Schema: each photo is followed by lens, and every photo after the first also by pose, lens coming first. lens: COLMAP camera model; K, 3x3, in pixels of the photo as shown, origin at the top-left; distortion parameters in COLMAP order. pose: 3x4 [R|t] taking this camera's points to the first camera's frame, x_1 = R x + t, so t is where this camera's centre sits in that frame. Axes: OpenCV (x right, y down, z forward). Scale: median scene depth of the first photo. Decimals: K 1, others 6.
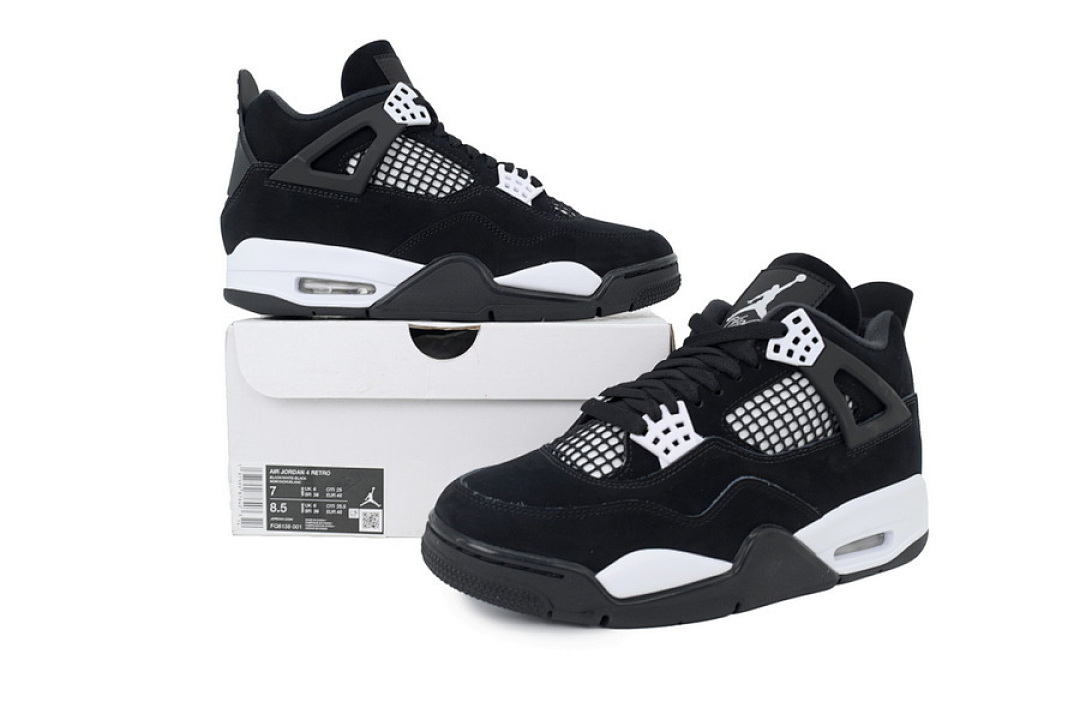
lens RADIAL K [[898.3, 0, 543.9], [0, 898.3, 366.1], [0, 0, 1]] dist [0.068252, 0.001614]
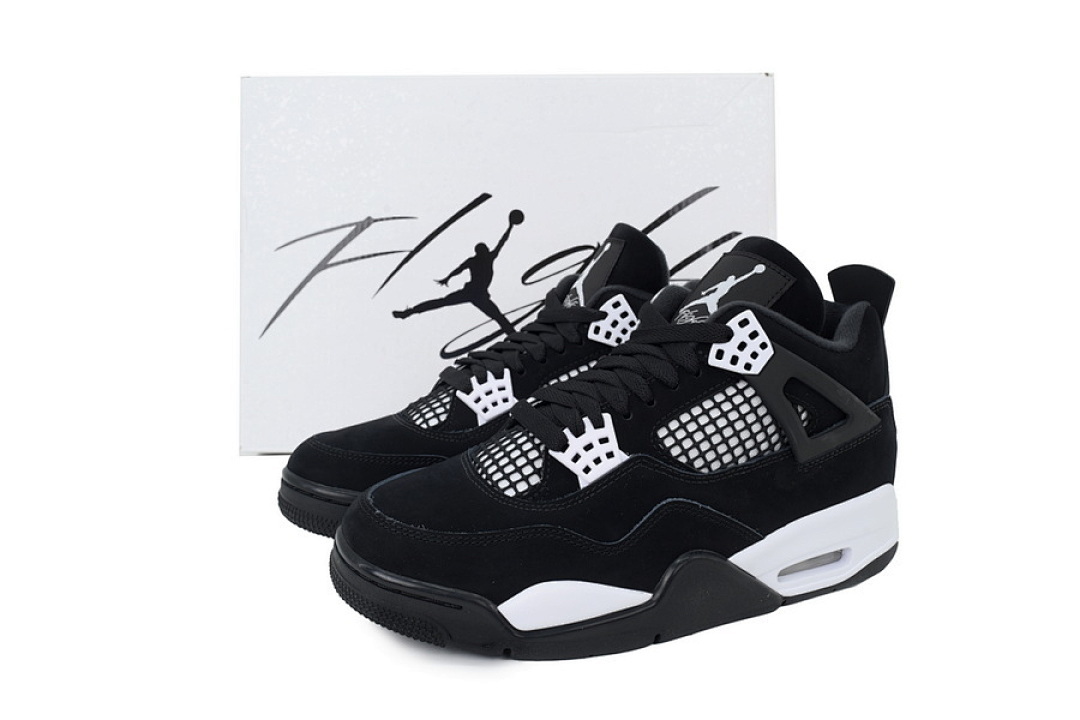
lens RADIAL K [[898.3, 0, 543.0], [0, 898.3, 362.1], [0, 0, 1]] dist [0.068252, 0.001614]
pose [[0.996199, 0.019551, -0.084885, 0.160606], [-0.009944, 0.993640, 0.112159, -0.112040], [0.086538, -0.110889, 0.990058, 0.096307]]
